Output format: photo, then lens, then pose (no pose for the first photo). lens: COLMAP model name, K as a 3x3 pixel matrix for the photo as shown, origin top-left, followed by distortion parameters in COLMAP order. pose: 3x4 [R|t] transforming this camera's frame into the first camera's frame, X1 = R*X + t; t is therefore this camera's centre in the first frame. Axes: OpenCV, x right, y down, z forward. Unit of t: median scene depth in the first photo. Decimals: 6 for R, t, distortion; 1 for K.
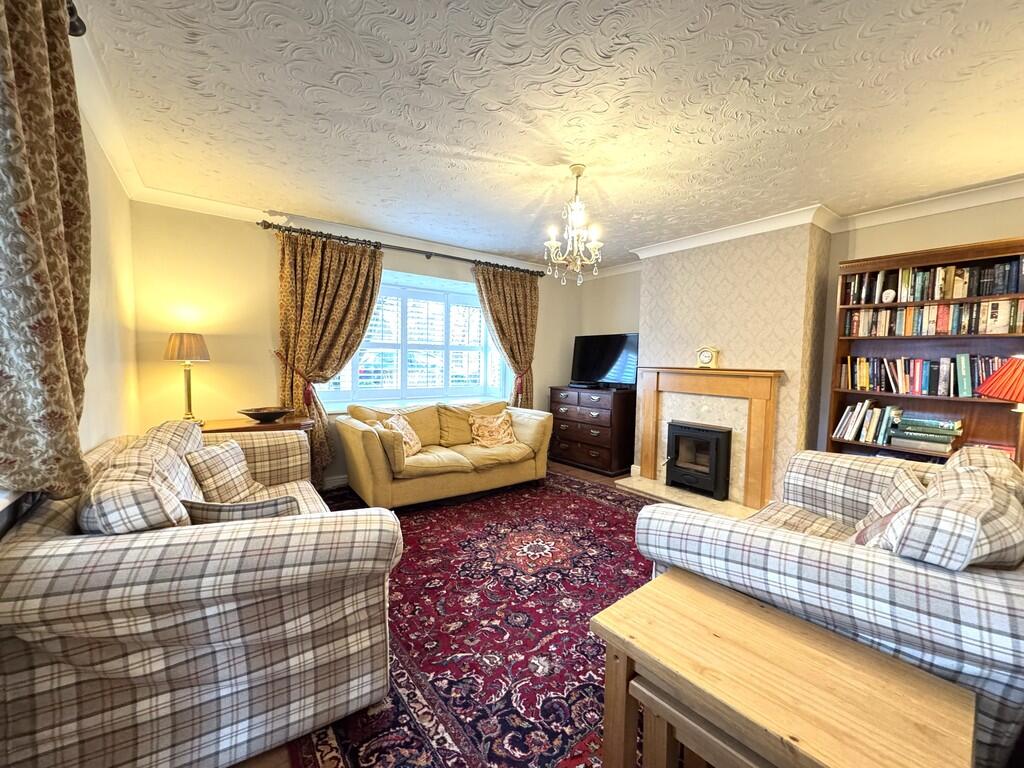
lens RADIAL K [[412.3, 0, 513.0], [0, 412.3, 382.5], [0, 0, 1]] dist [0.000486, 0.000035]
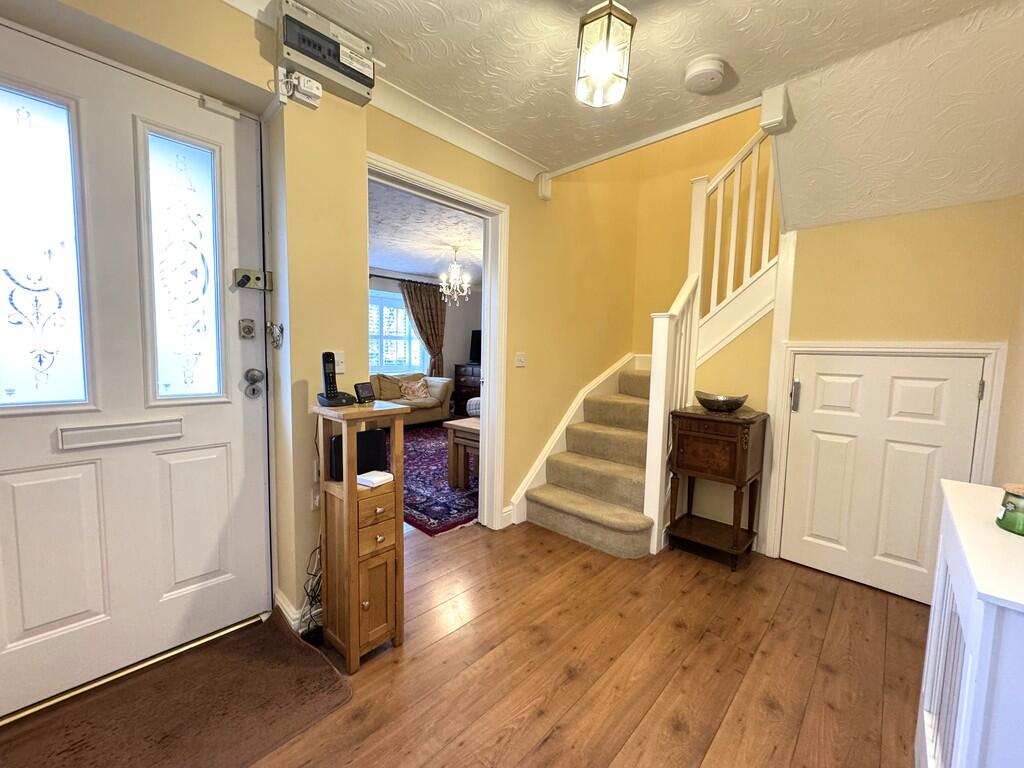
lens RADIAL K [[407.1, 0, 510.7], [0, 407.1, 382.1], [0, 0, 1]] dist [0.001794, 0.000138]
pose [[0.984811, -0.011242, 0.173266, 0.038243], [0.007152, 0.999681, 0.024215, 0.044363], [-0.173483, -0.022608, 0.984577, -0.528244]]
